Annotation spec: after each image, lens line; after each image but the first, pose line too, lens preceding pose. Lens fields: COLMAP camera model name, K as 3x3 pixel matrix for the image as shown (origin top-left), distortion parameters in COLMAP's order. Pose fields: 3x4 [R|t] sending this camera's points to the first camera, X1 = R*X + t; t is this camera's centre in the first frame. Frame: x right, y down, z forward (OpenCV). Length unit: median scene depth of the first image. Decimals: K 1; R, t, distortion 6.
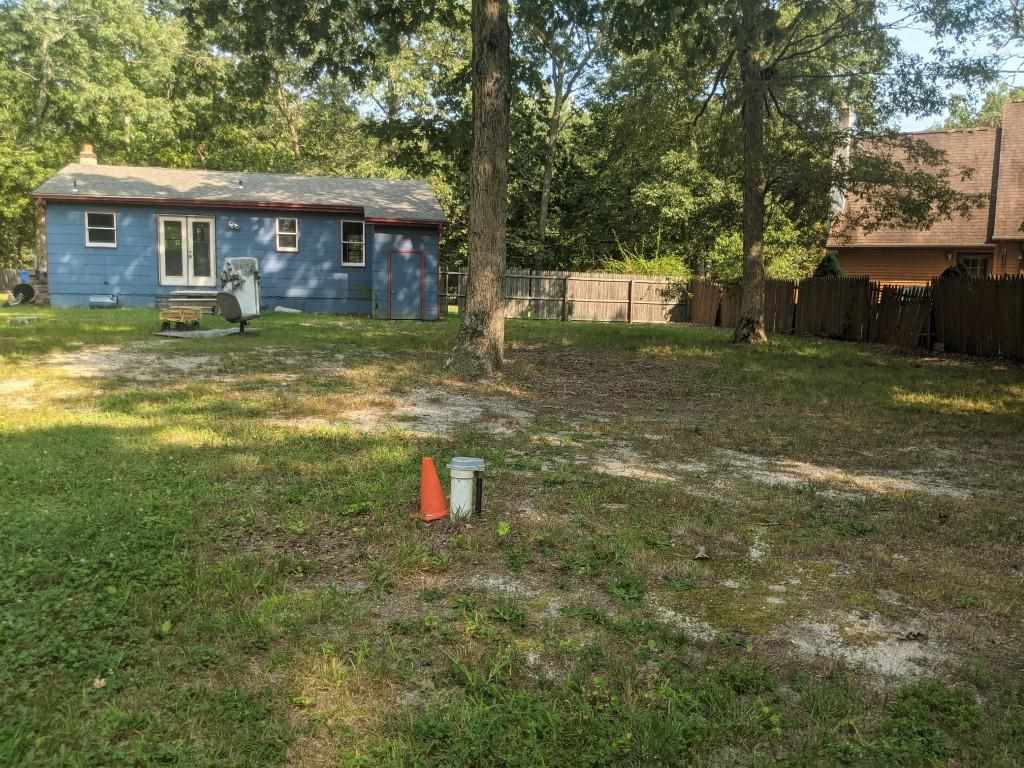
lens RADIAL K [[817.7, 0, 513.2], [0, 817.7, 386.1], [0, 0, 1]] dist [0.067852, -0.148638]
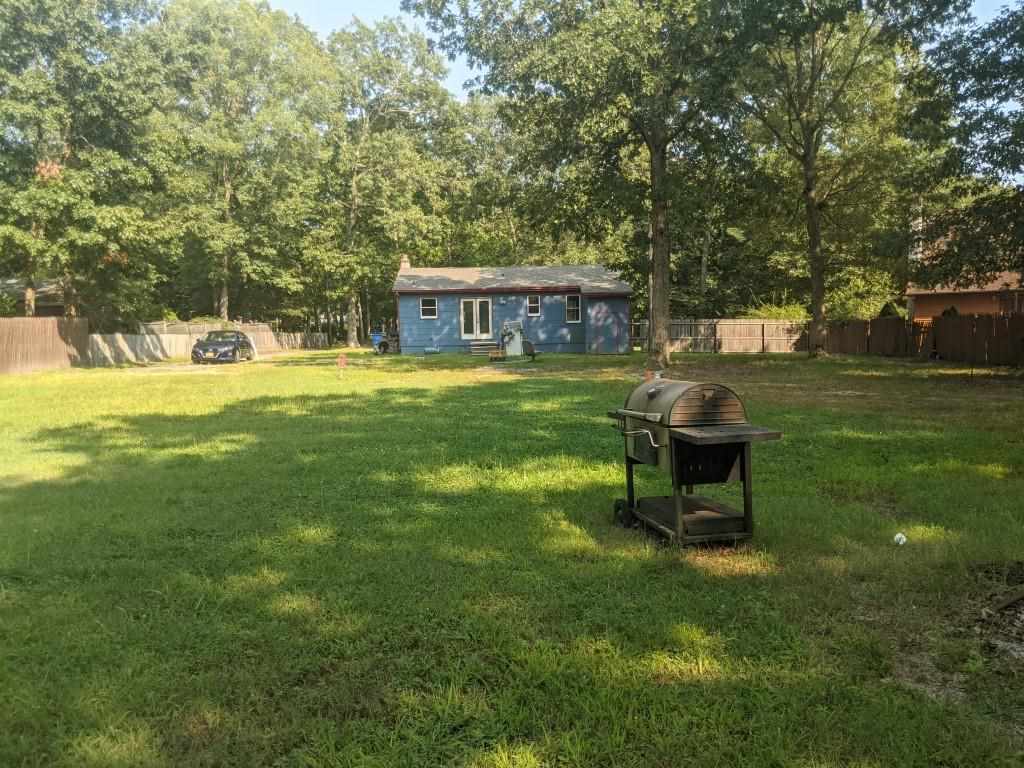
lens RADIAL K [[817.7, 0, 482.7], [0, 817.7, 380.9], [0, 0, 1]] dist [0.067852, -0.148638]
pose [[0.969932, -0.026552, -0.241924, 0.013211], [0.011074, 0.997816, -0.065116, 0.059452], [0.243125, 0.060479, 0.968108, -0.503141]]
